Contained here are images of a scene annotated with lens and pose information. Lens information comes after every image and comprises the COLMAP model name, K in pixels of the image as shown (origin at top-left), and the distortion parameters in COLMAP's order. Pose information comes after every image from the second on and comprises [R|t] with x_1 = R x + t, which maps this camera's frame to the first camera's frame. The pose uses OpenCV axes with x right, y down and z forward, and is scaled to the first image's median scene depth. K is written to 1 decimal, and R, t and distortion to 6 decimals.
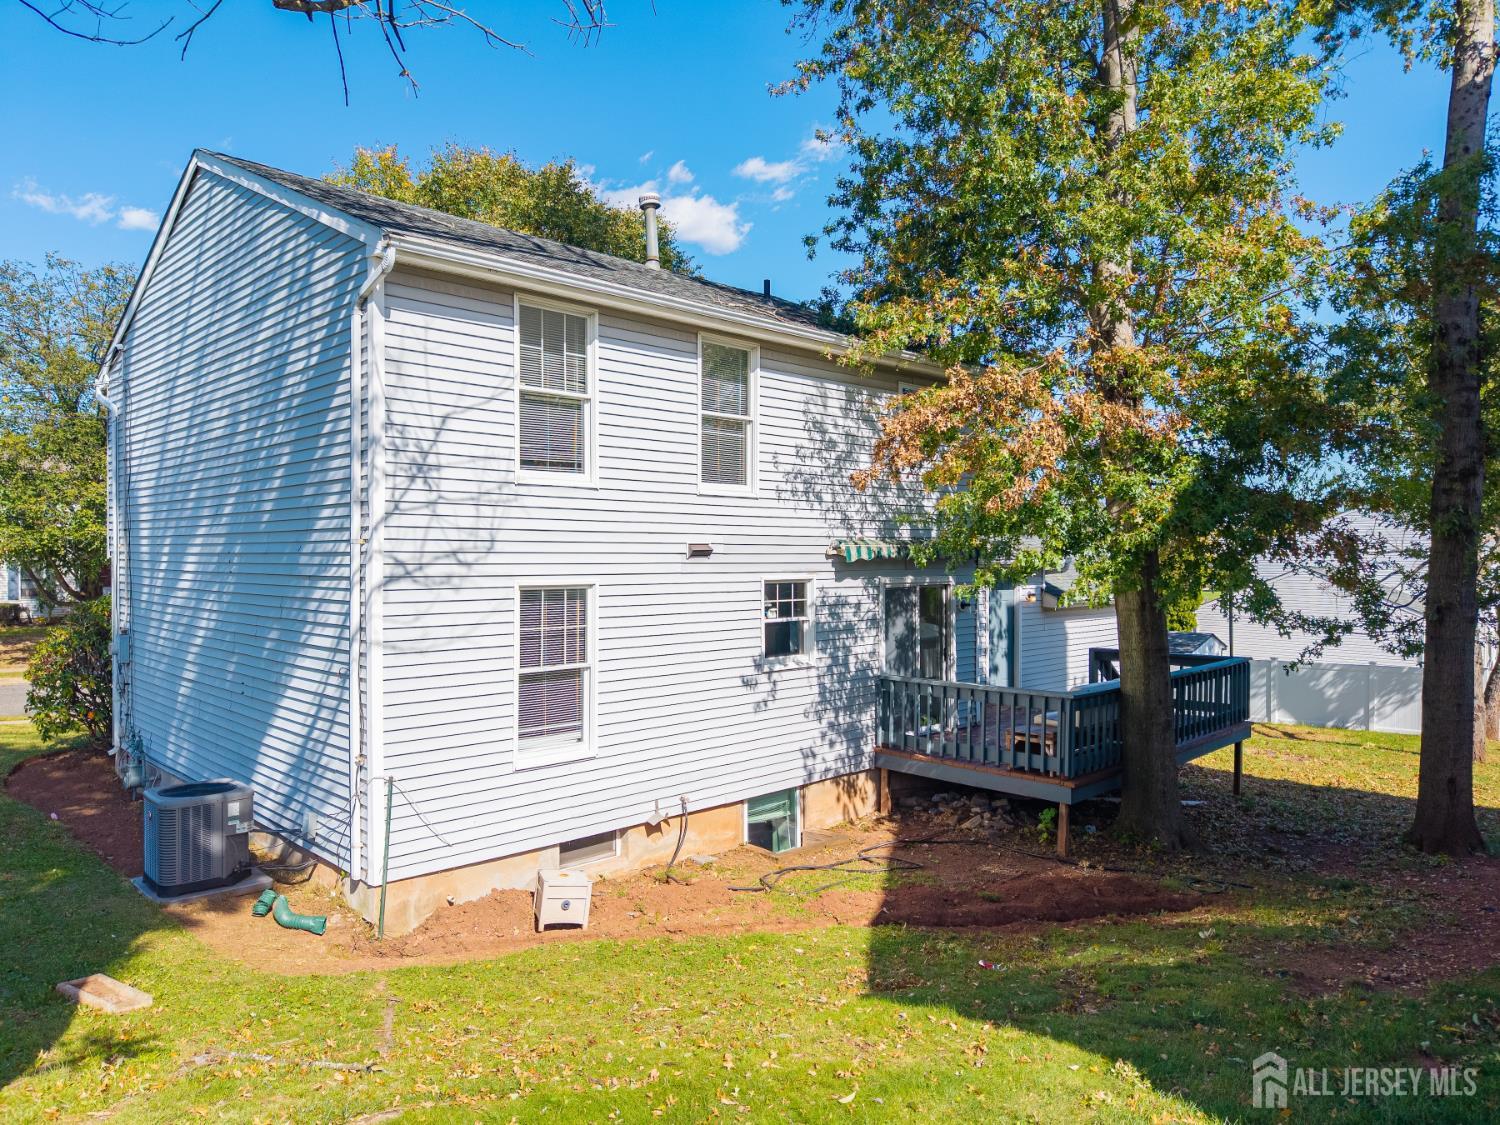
lens RADIAL K [[1015.8, 0, 750.0], [0, 1015.8, 562.5], [0, 0, 1]] dist [0.002283, 0.002537]
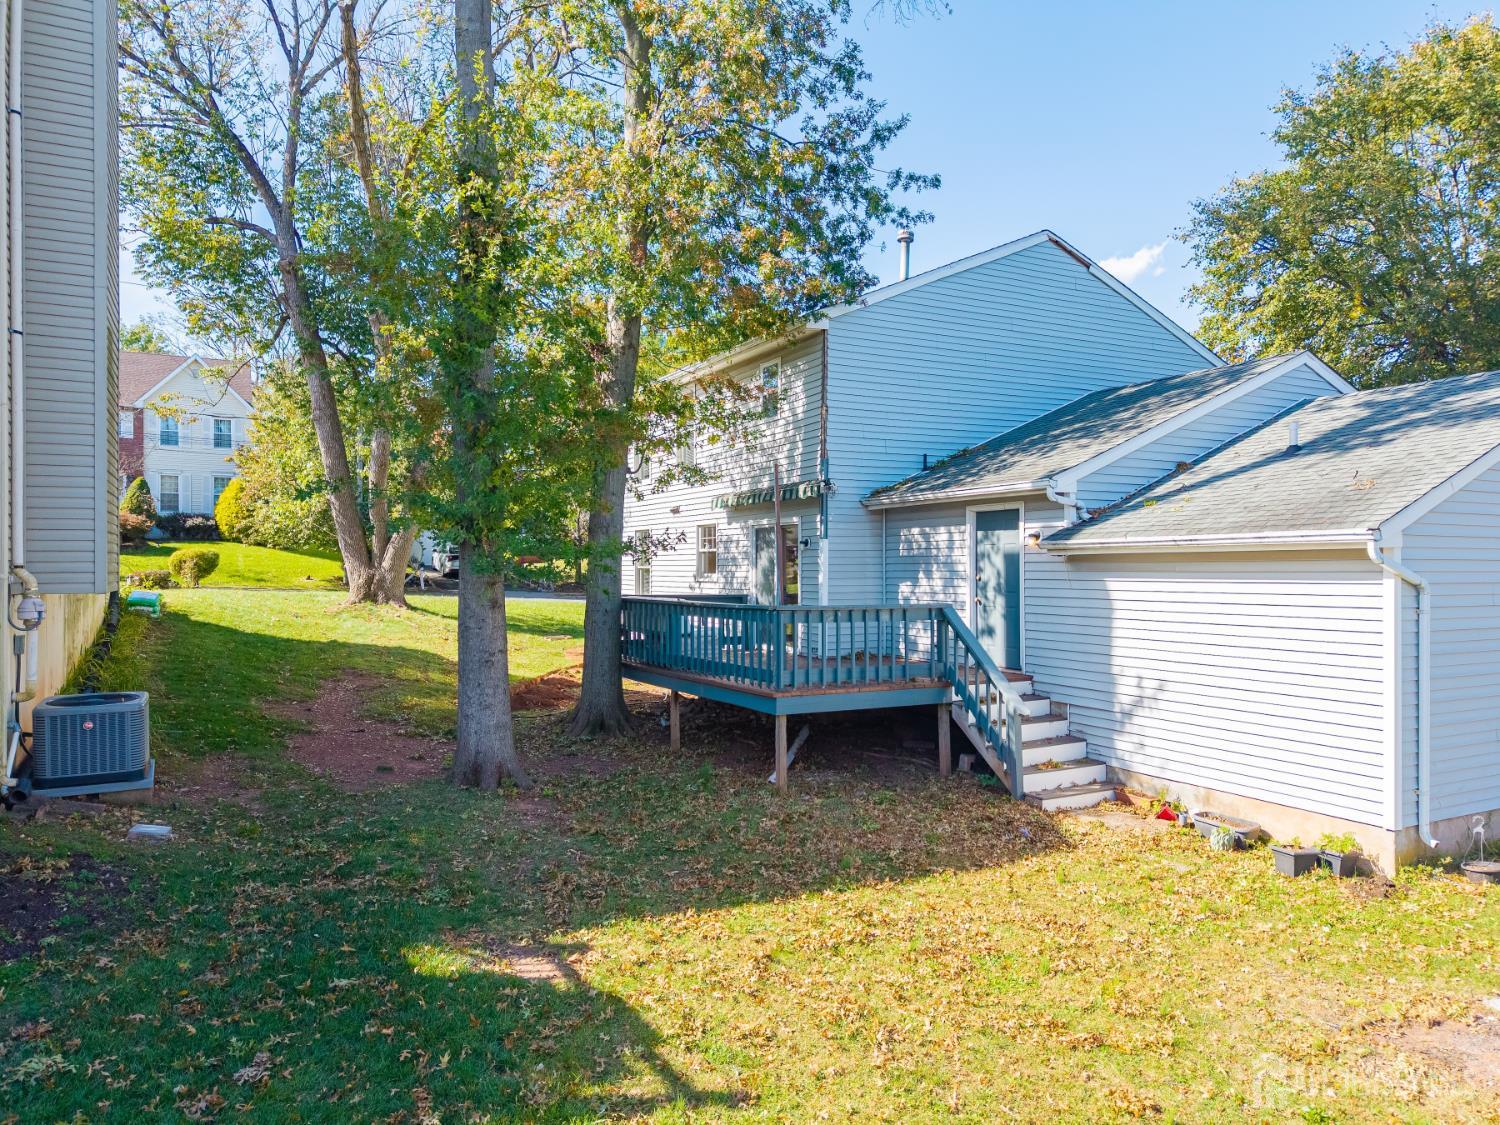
lens RADIAL K [[1015.8, 0, 750.0], [0, 1015.8, 562.5], [0, 0, 1]] dist [0.002283, 0.002537]
pose [[-0.278735, -0.000082, -0.960368, 1.347593], [-0.003019, 0.999995, 0.000790, 0.065751], [0.960363, 0.003119, -0.278734, 1.331444]]
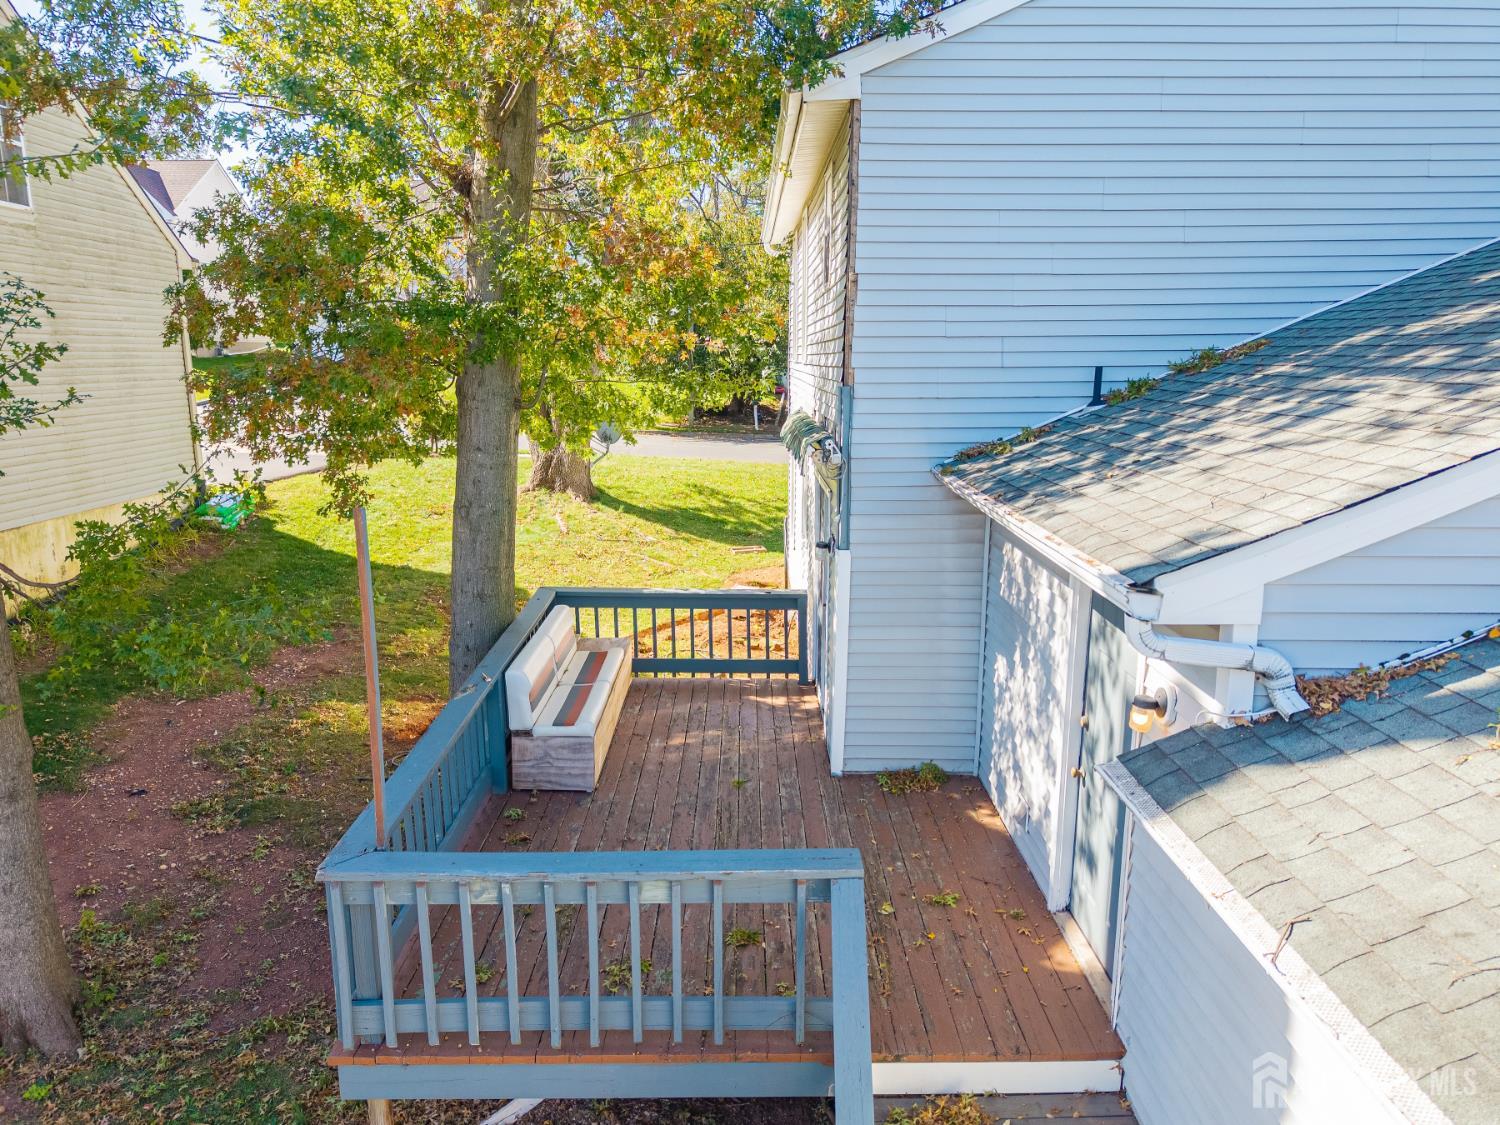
lens RADIAL K [[1015.8, 0, 750.0], [0, 1015.8, 562.5], [0, 0, 1]] dist [0.002283, 0.002537]
pose [[-0.686414, 0.142997, -0.713013, 0.681280], [-0.005980, 0.979333, 0.202165, -0.065311], [0.727186, 0.143033, -0.671373, 1.438538]]
